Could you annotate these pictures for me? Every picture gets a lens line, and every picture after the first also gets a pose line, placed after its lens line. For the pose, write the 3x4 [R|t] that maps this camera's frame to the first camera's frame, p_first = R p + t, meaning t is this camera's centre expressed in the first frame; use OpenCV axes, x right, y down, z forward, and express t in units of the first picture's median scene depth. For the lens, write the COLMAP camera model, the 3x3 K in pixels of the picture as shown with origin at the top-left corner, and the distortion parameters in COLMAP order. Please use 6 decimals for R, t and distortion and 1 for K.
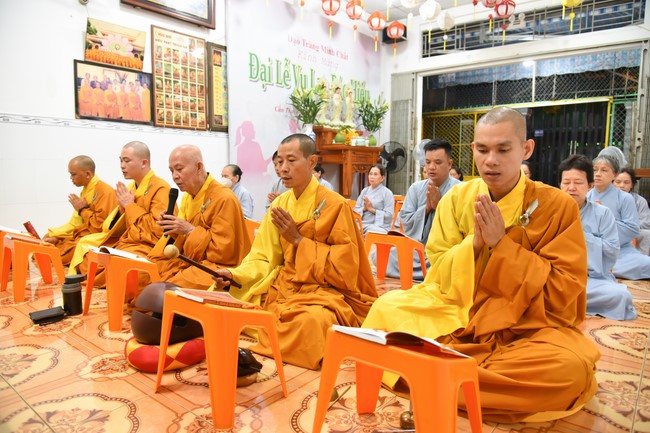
lens RADIAL K [[427.0, 0, 325.0], [0, 427.0, 216.5], [0, 0, 1]] dist [-0.036999, 0.005041]
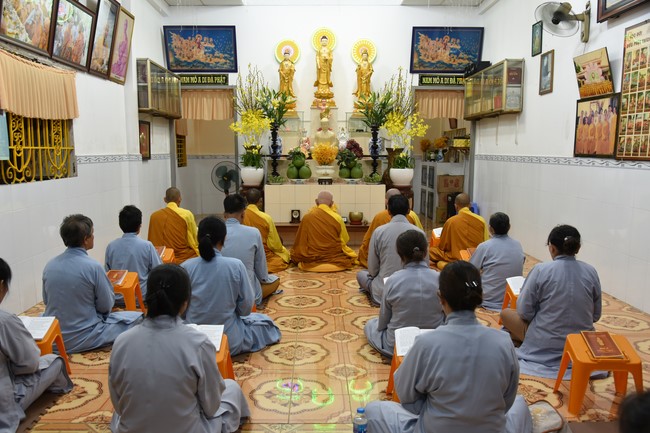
lens RADIAL K [[559.9, 0, 325.0], [0, 559.9, 216.5], [0, 0, 1]] dist [-0.029915, 0.007478]
pose [[-0.749502, 0.077251, -0.657480, 0.634316], [-0.067638, 0.979034, 0.192137, -0.252617], [0.658538, 0.188478, -0.728563, 1.317616]]
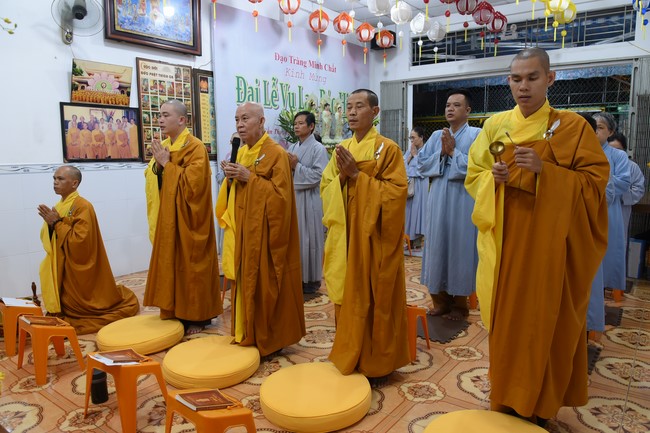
lens RADIAL K [[457.4, 0, 325.0], [0, 457.4, 216.5], [0, 0, 1]] dist [-0.033611, -0.002580]
pose [[0.999036, -0.020955, 0.038562, -0.025808], [0.019828, 0.999372, 0.029378, -0.103266], [-0.039154, -0.028585, 0.998824, -0.058509]]
